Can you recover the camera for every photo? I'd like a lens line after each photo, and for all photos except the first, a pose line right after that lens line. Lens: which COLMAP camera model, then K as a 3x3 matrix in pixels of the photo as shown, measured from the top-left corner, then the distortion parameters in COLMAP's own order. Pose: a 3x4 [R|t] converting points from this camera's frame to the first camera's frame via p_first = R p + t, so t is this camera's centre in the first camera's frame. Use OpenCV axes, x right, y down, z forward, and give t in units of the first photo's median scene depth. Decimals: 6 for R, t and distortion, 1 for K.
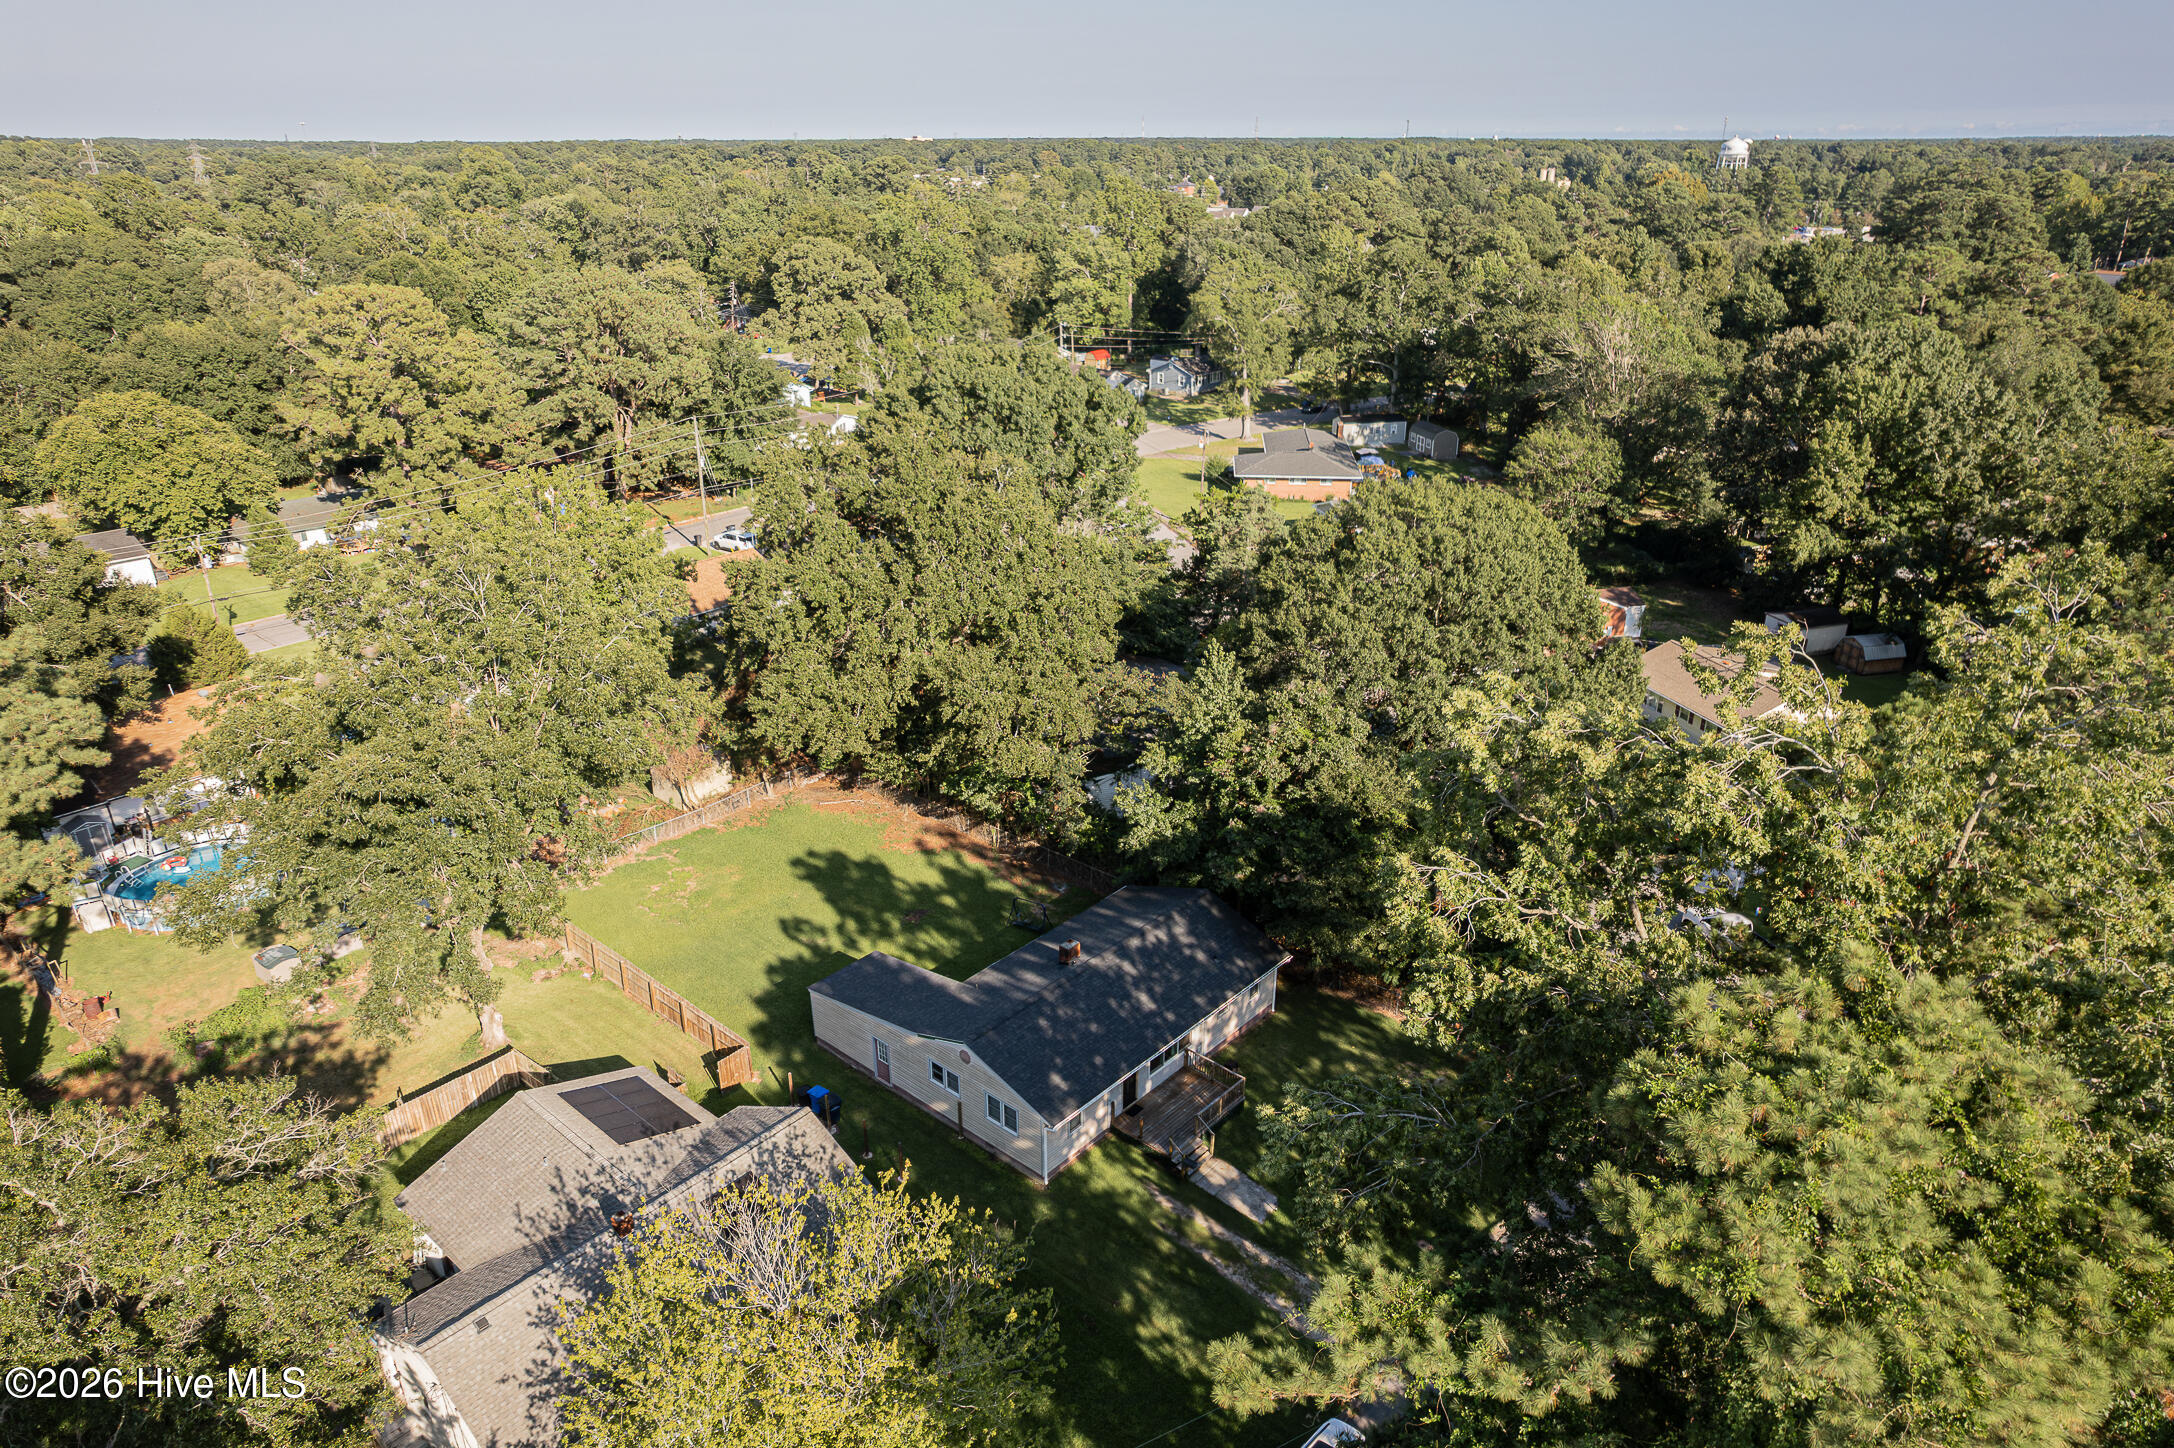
lens RADIAL K [[1400.9, 0, 1087.5], [0, 1400.9, 727.9], [0, 0, 1]] dist [-0.045320, 0.001802]
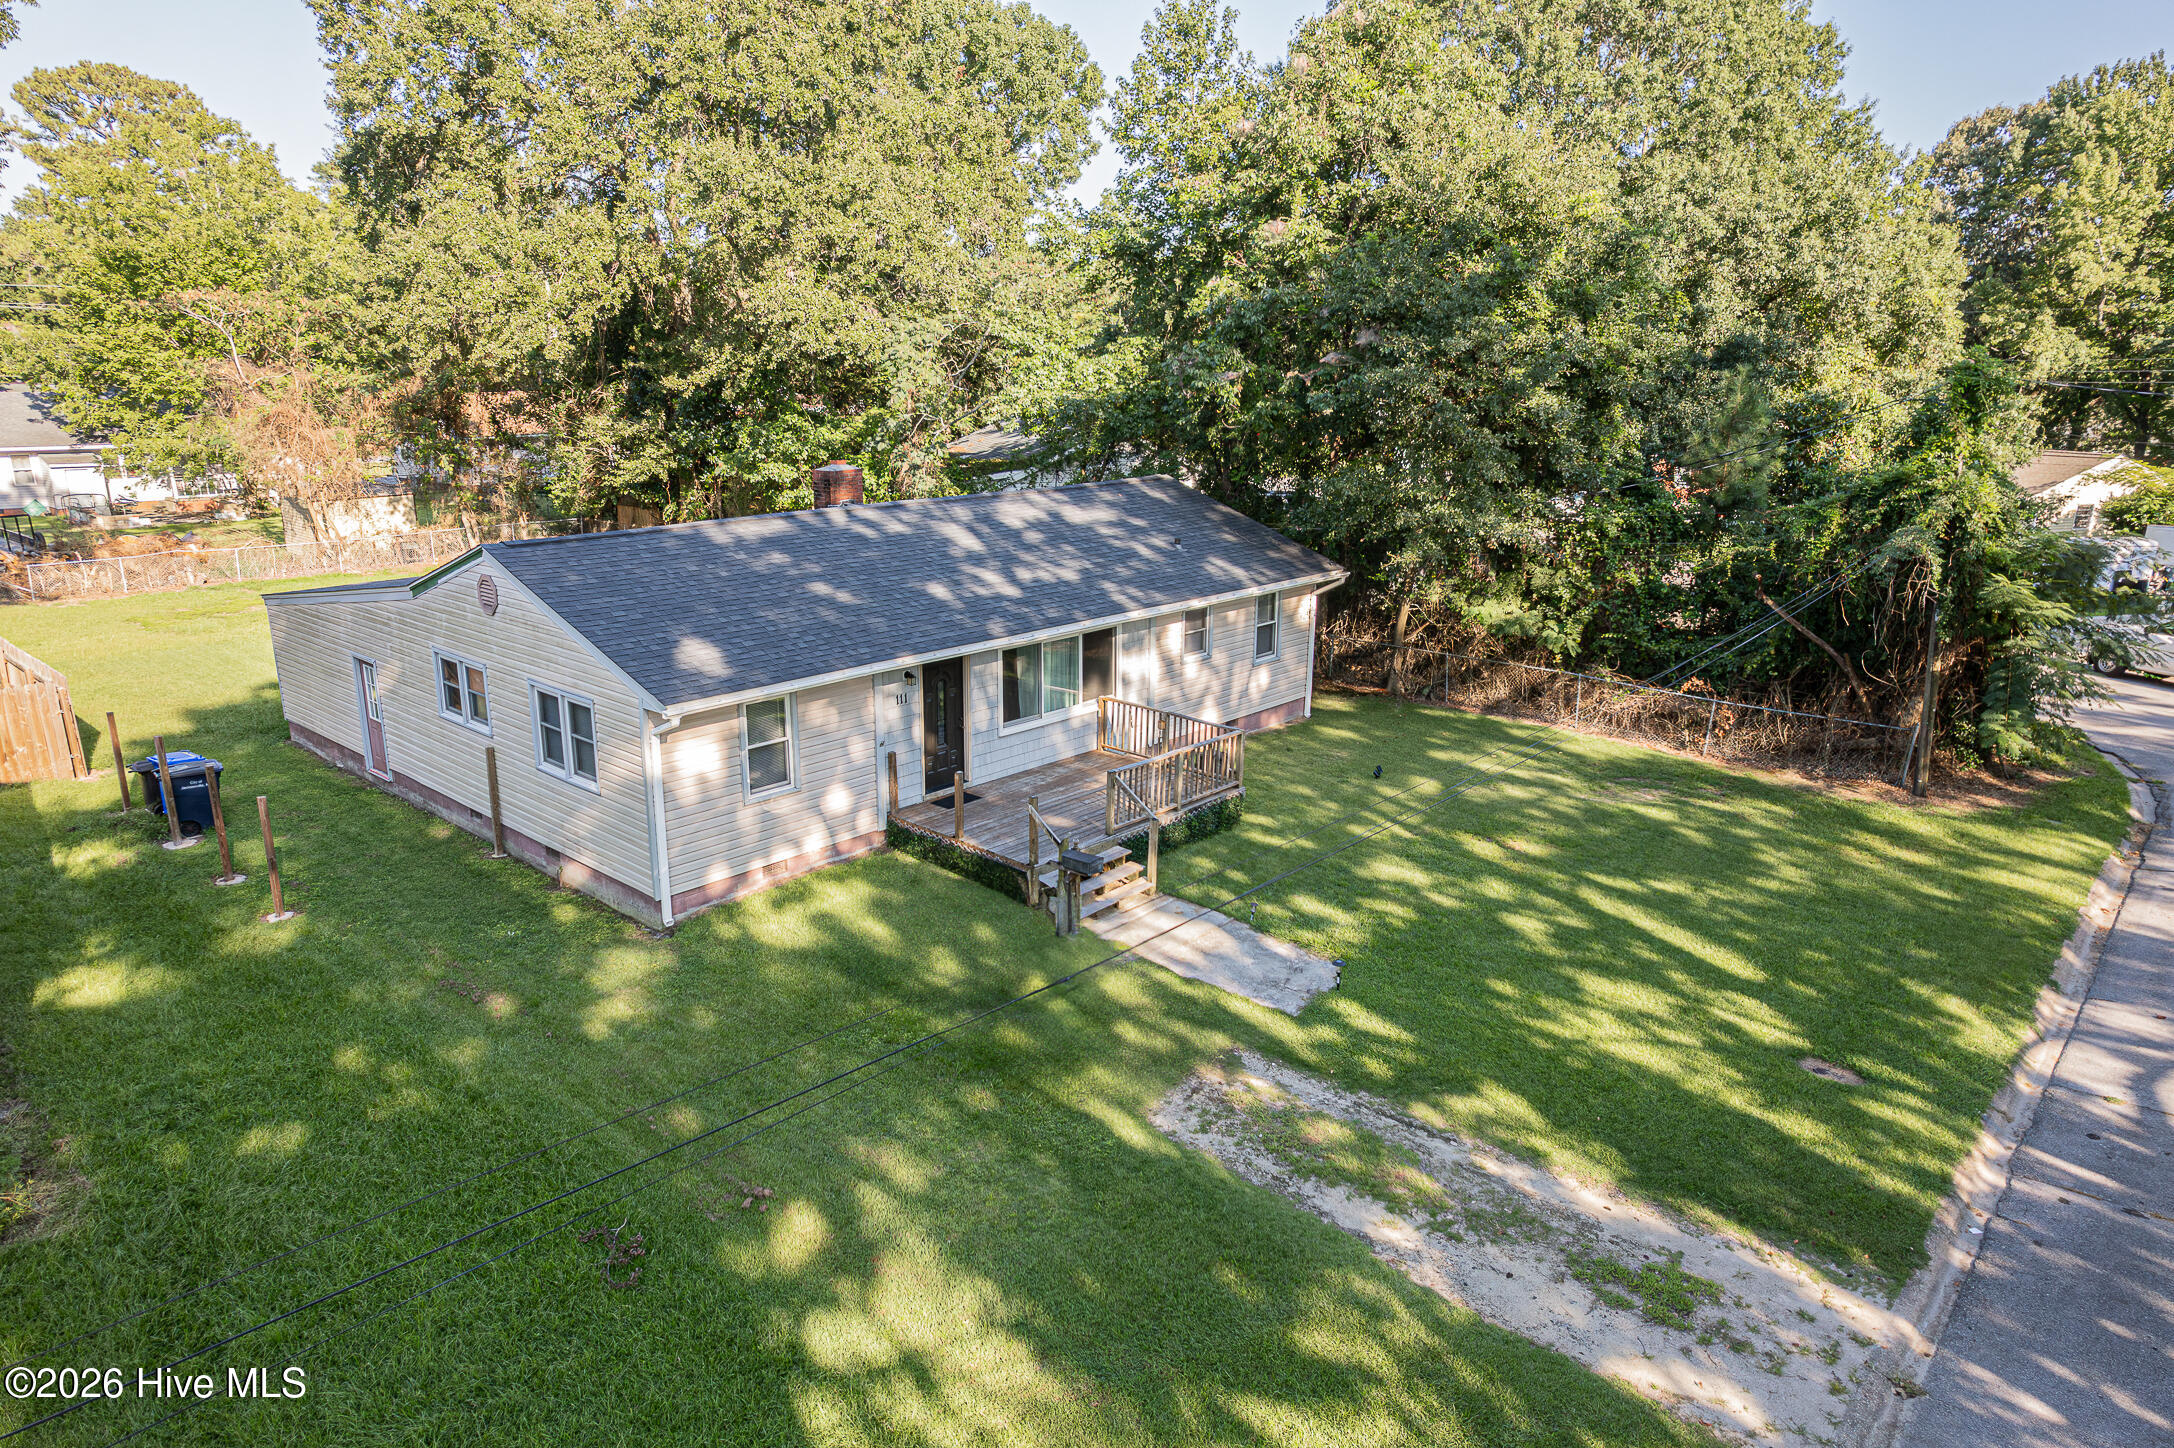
lens RADIAL K [[1400.9, 0, 1087.5], [0, 1400.9, 727.9], [0, 0, 1]] dist [-0.045320, 0.001802]
pose [[0.999887, 0.006247, -0.013708, 0.066655], [-0.008126, 0.989893, -0.141587, 0.284331], [0.012685, 0.141682, 0.989831, 0.576810]]
